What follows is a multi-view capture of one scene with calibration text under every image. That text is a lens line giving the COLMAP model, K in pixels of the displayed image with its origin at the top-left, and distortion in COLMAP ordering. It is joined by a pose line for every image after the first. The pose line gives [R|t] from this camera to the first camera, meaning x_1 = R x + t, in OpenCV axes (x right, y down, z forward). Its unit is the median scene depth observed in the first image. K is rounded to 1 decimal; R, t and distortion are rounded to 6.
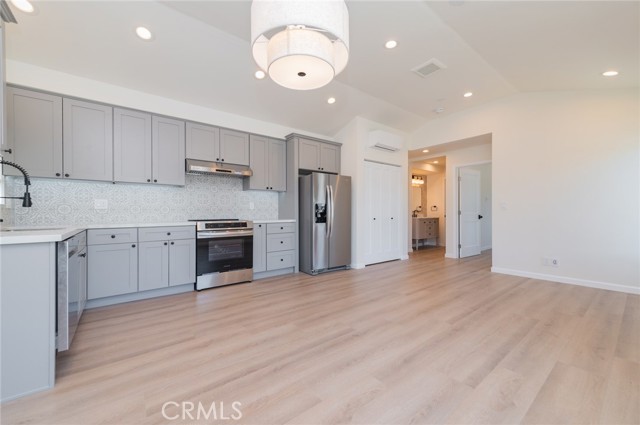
lens RADIAL K [[250.7, 0, 324.1], [0, 250.7, 212.4], [0, 0, 1]] dist [0.015198, -0.000025]
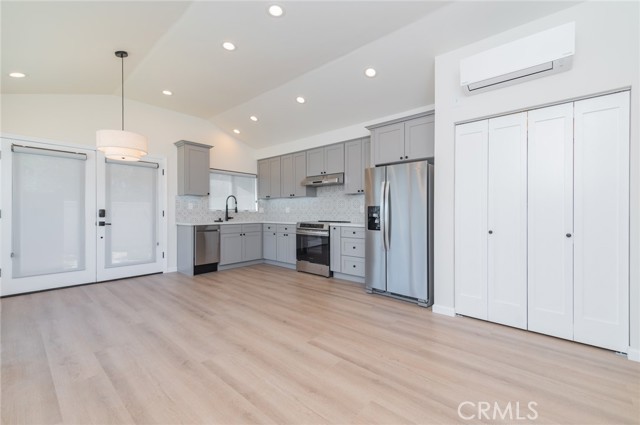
lens RADIAL K [[265.0, 0, 325.7], [0, 265.0, 213.1], [0, 0, 1]] dist [0.001039, -0.000344]
pose [[0.198227, 0.003499, -0.980150, 0.971998], [-0.003076, 0.999991, 0.002948, -0.017121], [0.980151, 0.002431, 0.198236, 0.851045]]
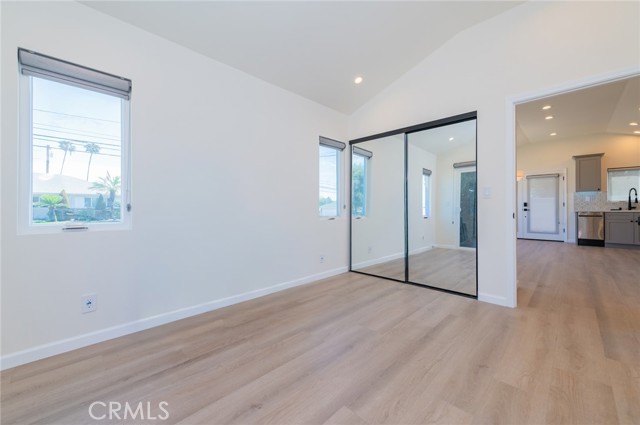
lens RADIAL K [[251.0, 0, 321.8], [0, 251.0, 212.7], [0, 0, 1]] dist [0.003275, 0.000099]
pose [[-0.993074, 0.008138, -0.117209, 1.711067], [0.005623, 0.999747, 0.021775, 0.004167], [0.117357, 0.020965, -0.992868, 2.164260]]
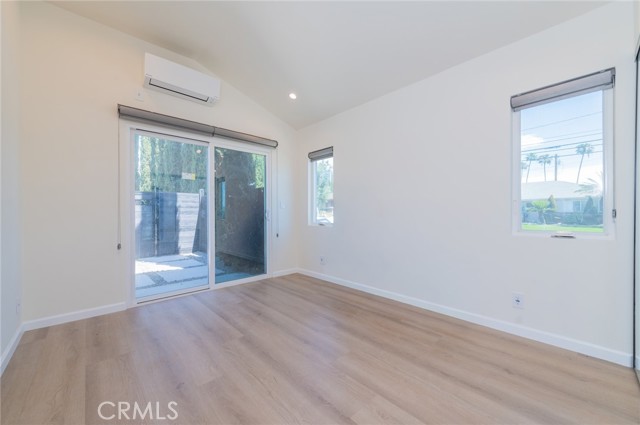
lens RADIAL K [[250.7, 0, 324.1], [0, 250.7, 212.4], [0, 0, 1]] dist [0.015198, -0.000025]
pose [[-0.086092, 0.006361, 0.996267, 1.038460], [0.006457, 0.999962, -0.005827, -0.002707], [-0.996266, 0.005931, -0.086130, 1.689962]]
